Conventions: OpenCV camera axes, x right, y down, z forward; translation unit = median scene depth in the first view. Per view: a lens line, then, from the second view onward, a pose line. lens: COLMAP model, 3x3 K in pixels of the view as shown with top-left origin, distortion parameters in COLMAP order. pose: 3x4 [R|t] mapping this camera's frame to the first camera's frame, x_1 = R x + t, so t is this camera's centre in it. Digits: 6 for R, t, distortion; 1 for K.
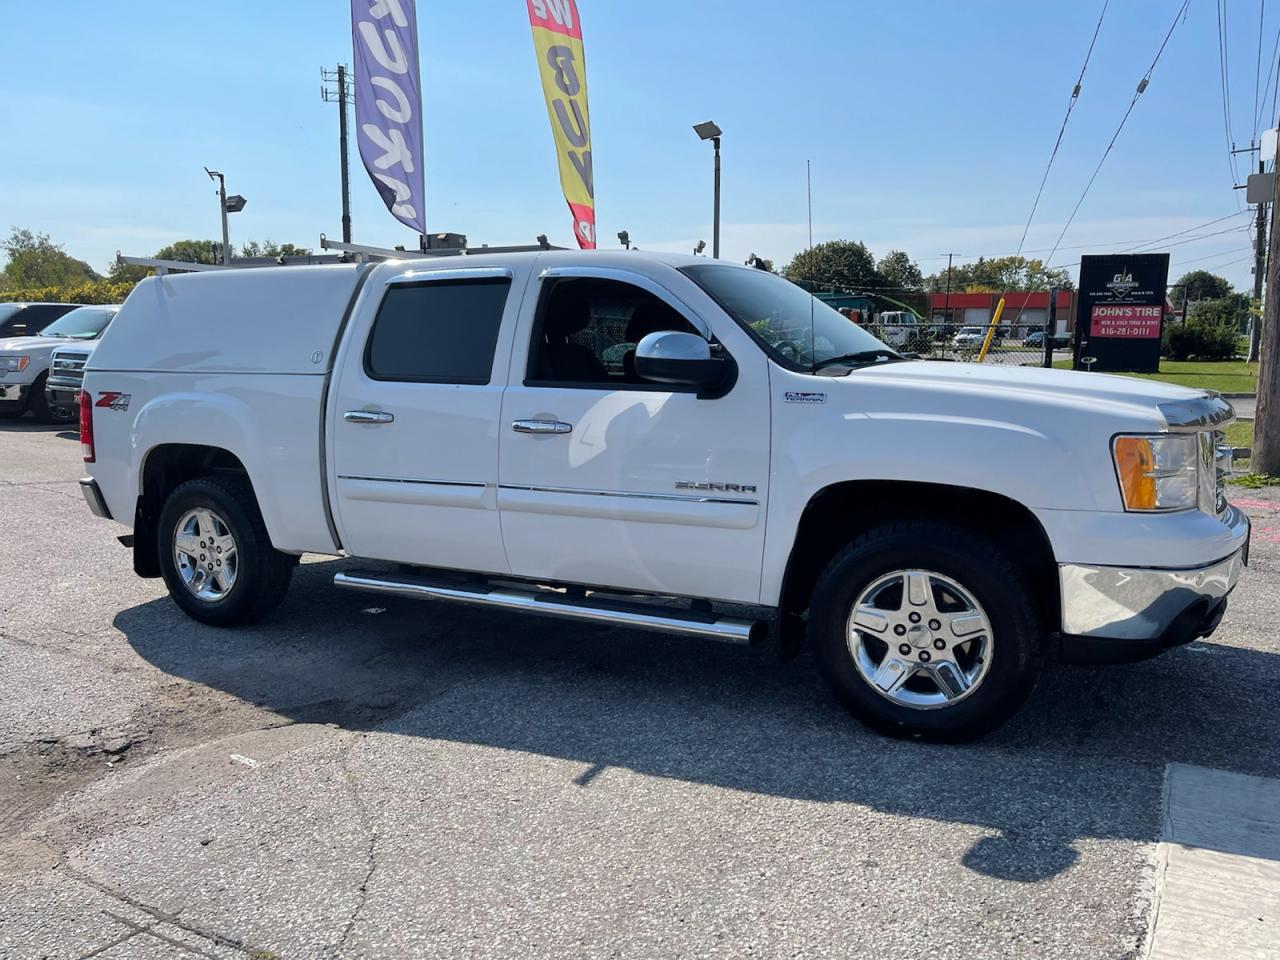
lens RADIAL K [[989.1, 0, 643.2], [0, 989.1, 459.3], [0, 0, 1]] dist [0.040337, 0.003619]
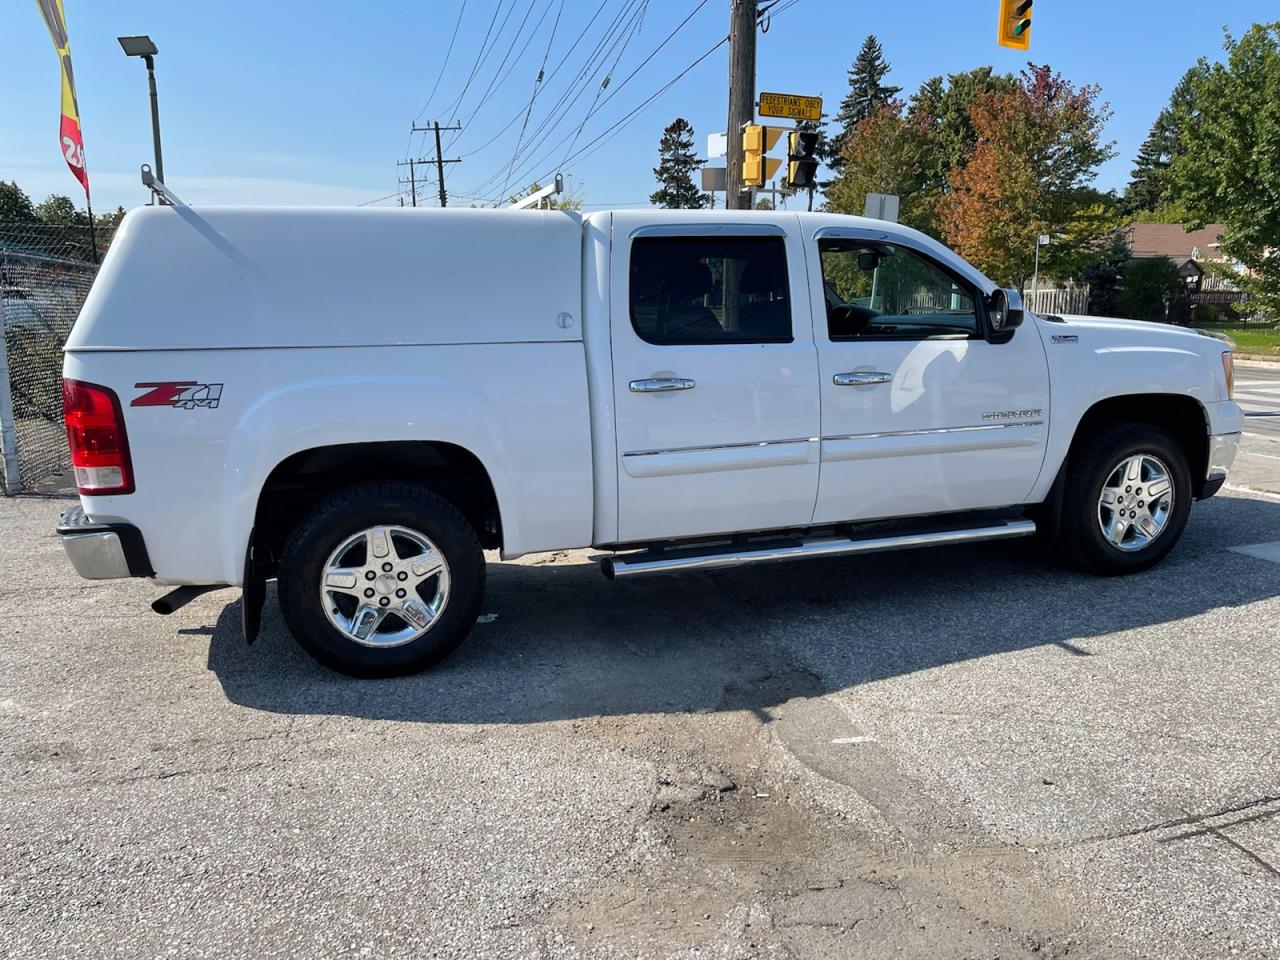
lens RADIAL K [[966.8, 0, 634.3], [0, 966.8, 475.5], [0, 0, 1]] dist [0.080100, -0.112188]
pose [[0.694099, -0.135093, 0.707090, -0.994349], [0.091006, 0.990820, 0.099967, -0.054464], [-0.714104, -0.005038, 0.700022, 0.421134]]
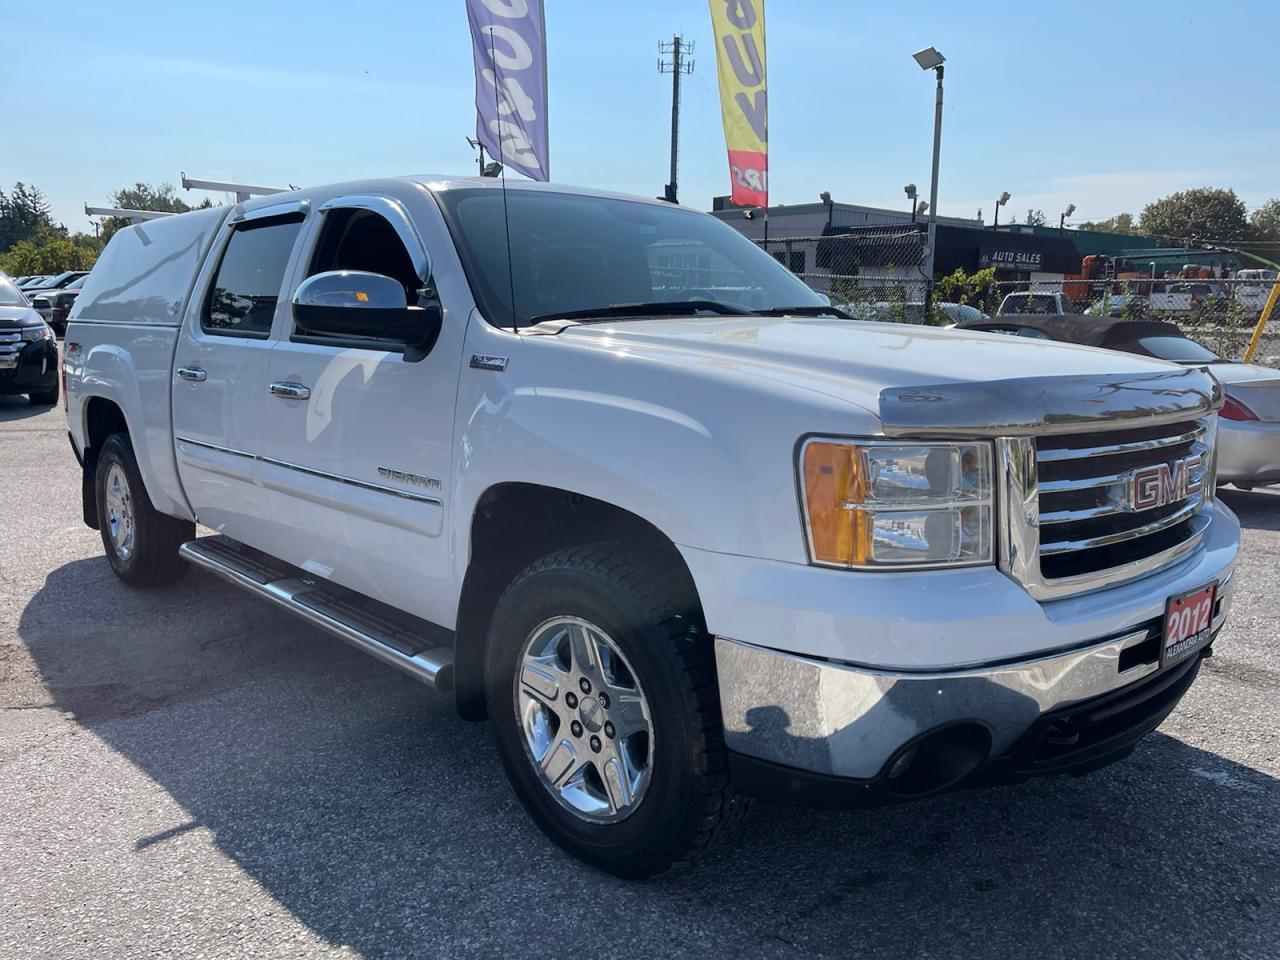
lens RADIAL K [[982.5, 0, 634.8], [0, 982.5, 446.8], [0, 0, 1]] dist [0.077950, -0.116010]
pose [[0.945563, 0.050249, -0.321537, 0.421181], [-0.042318, 0.998604, 0.031611, -0.024155], [0.322676, -0.016284, 0.946369, 0.295799]]
